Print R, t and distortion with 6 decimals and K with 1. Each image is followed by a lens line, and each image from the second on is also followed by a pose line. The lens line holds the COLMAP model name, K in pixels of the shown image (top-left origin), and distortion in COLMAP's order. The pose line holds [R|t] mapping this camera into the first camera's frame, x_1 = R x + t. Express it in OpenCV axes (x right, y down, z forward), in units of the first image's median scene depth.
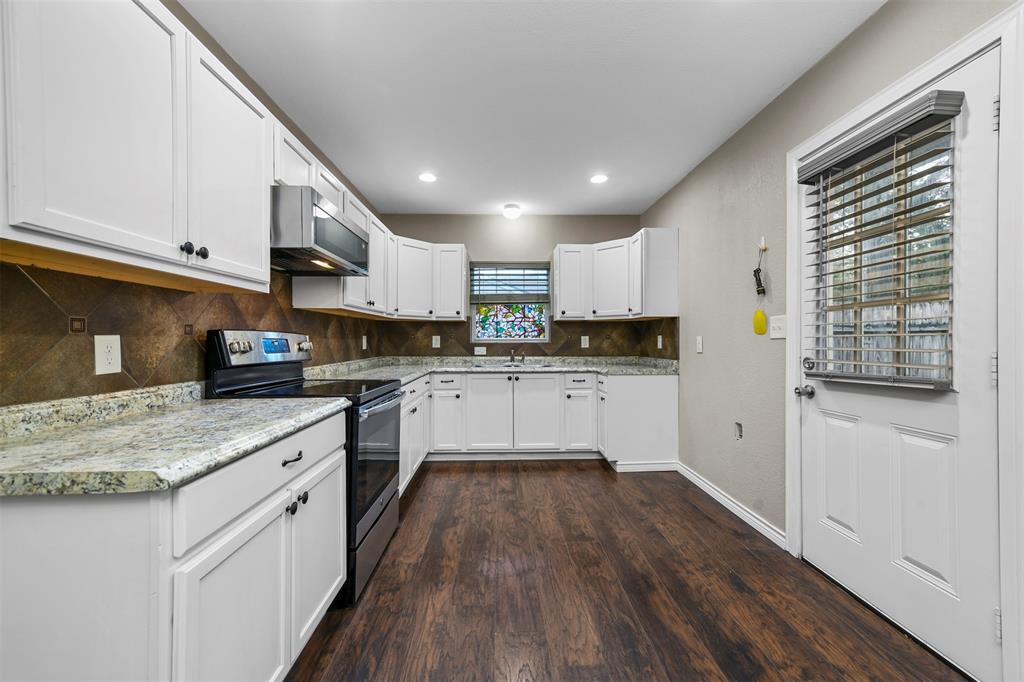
lens RADIAL K [[399.9, 0, 512.7], [0, 399.9, 342.2], [0, 0, 1]] dist [0.013864, 0.000091]
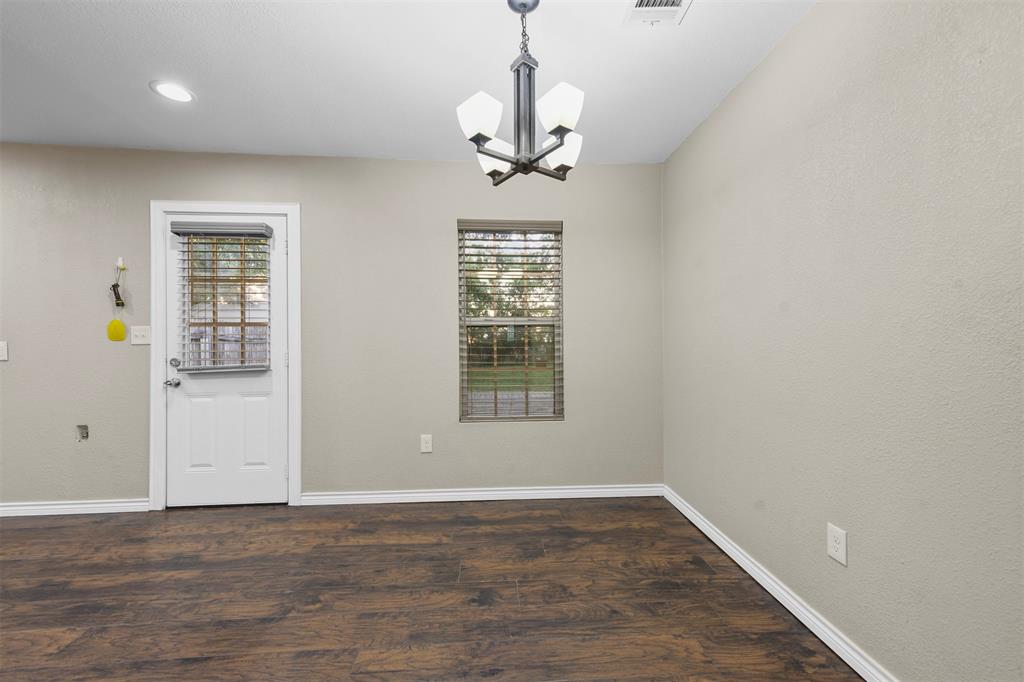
lens RADIAL K [[399.9, 0, 512.7], [0, 399.9, 342.2], [0, 0, 1]] dist [0.013864, 0.000091]
pose [[-0.023338, 0.005563, 0.999712, -0.455681], [0.006885, 0.999962, -0.005403, -0.001160], [-0.999704, 0.006757, -0.023375, -0.086179]]
